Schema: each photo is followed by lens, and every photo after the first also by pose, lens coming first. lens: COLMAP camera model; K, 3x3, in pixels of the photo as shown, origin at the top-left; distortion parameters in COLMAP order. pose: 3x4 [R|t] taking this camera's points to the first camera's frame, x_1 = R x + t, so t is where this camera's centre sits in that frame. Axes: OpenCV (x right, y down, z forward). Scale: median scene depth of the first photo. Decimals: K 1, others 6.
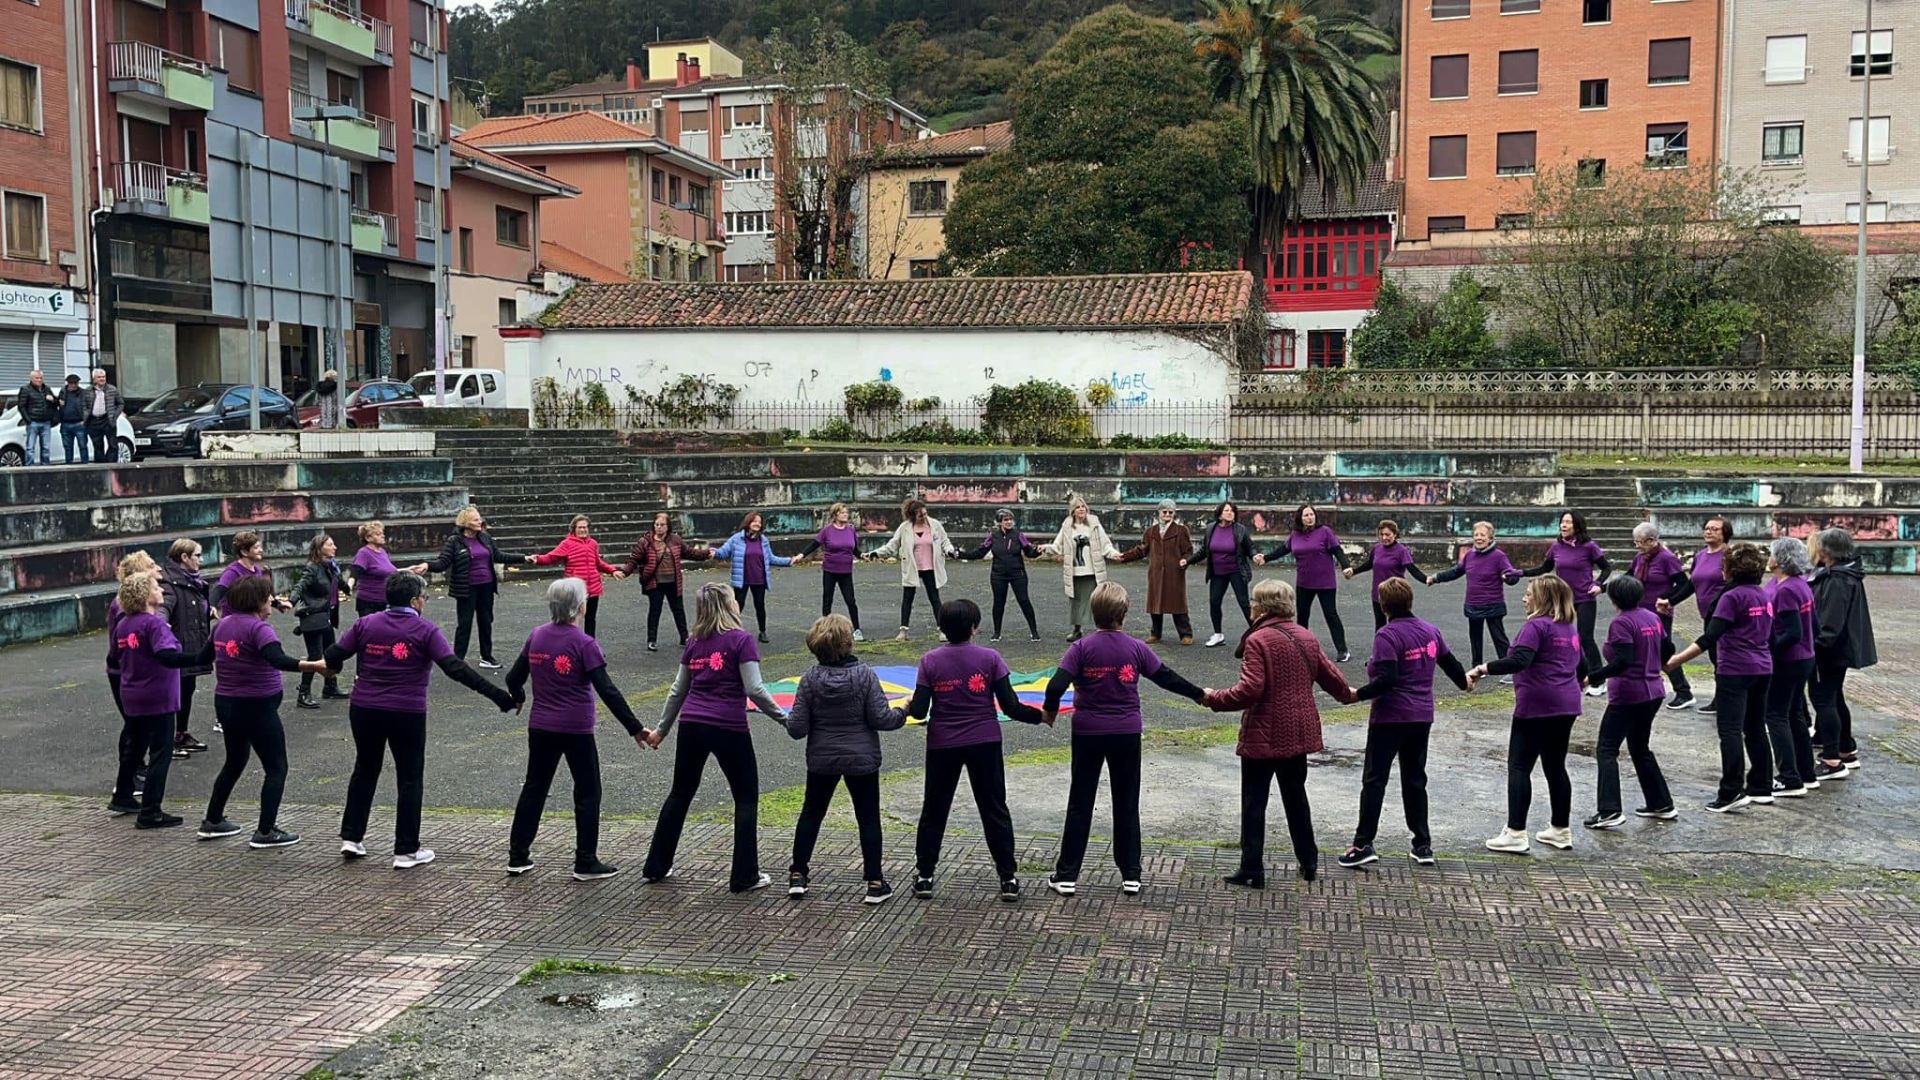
lens RADIAL K [[1632.3, 0, 951.0], [0, 1632.3, 549.7], [0, 0, 1]] dist [-0.014734, -0.010038]
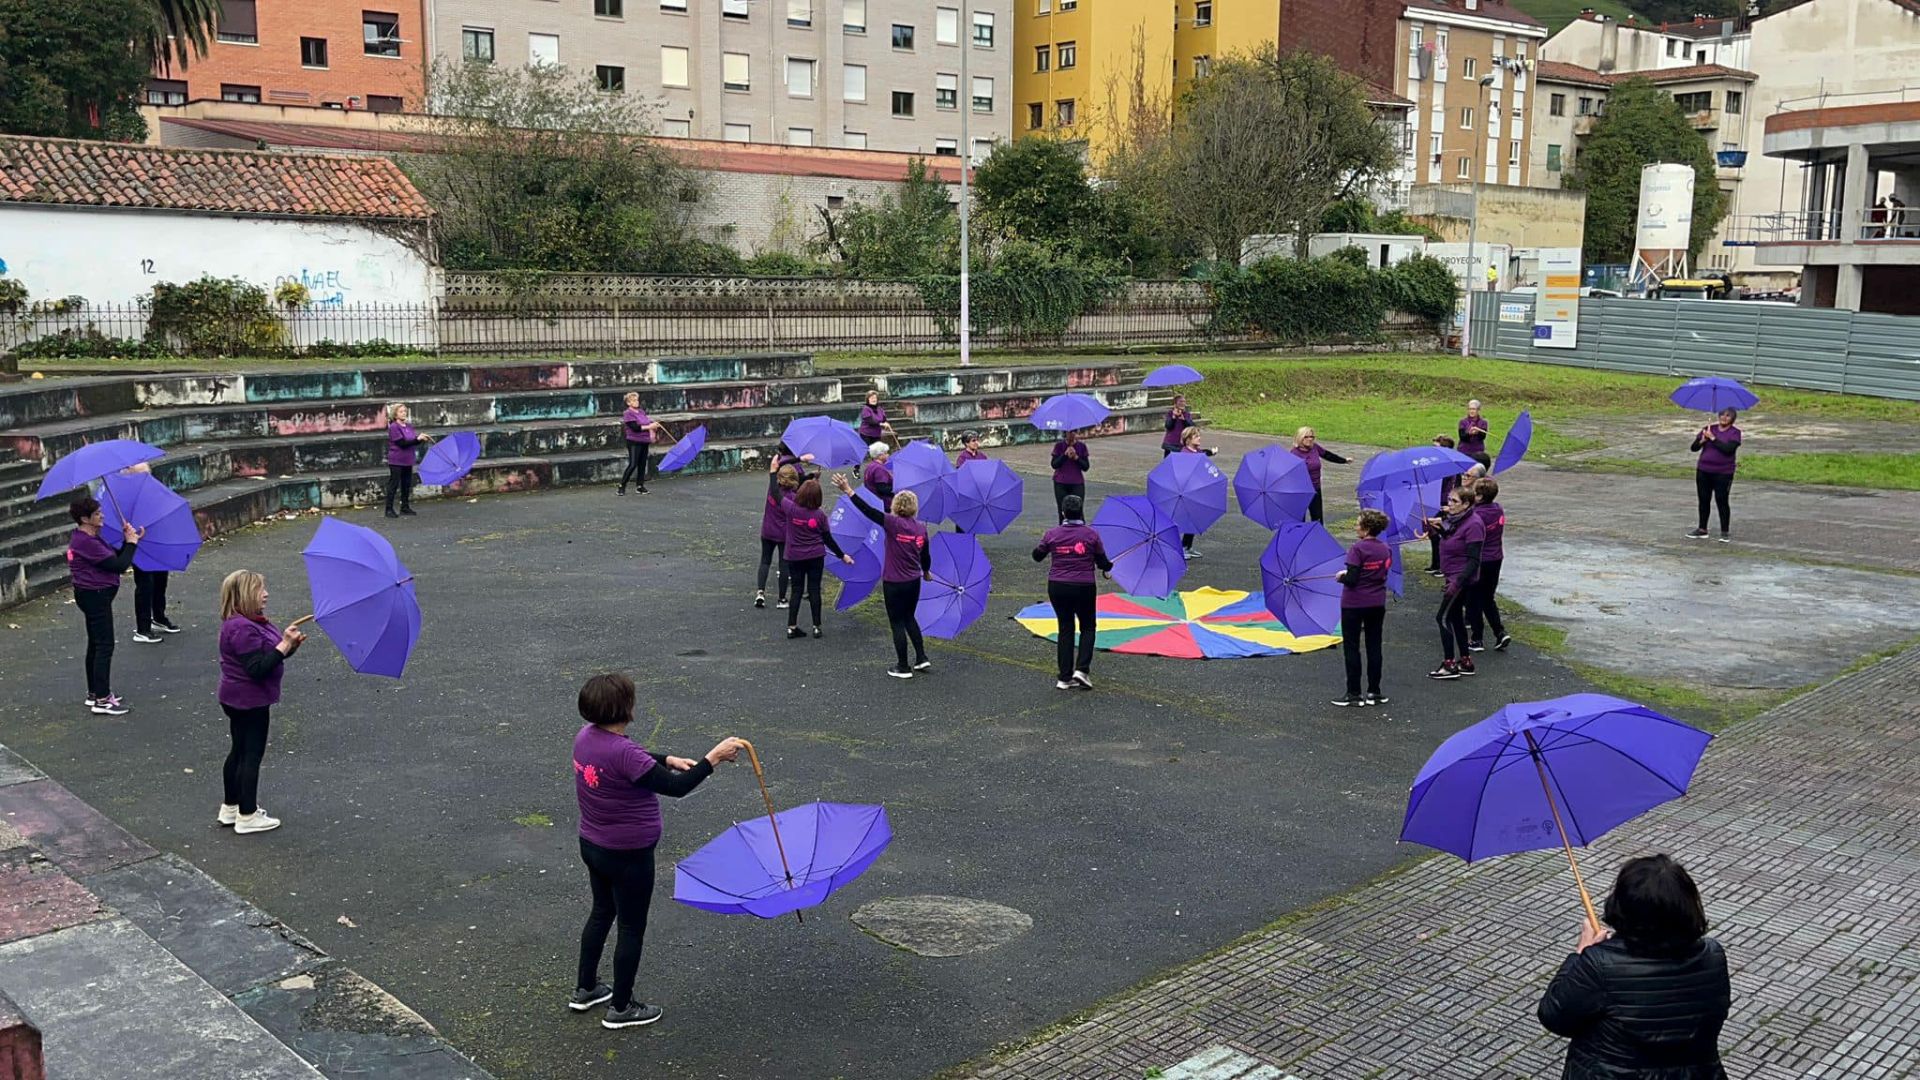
lens RADIAL K [[1632.3, 0, 950.9], [0, 1632.3, 531.2], [0, 0, 1]] dist [-0.014734, -0.010038]
pose [[0.538266, -0.116479, 0.834687, -0.477623], [0.055084, 0.993148, 0.103069, -0.043620], [-0.840973, -0.009501, 0.540994, 0.261754]]
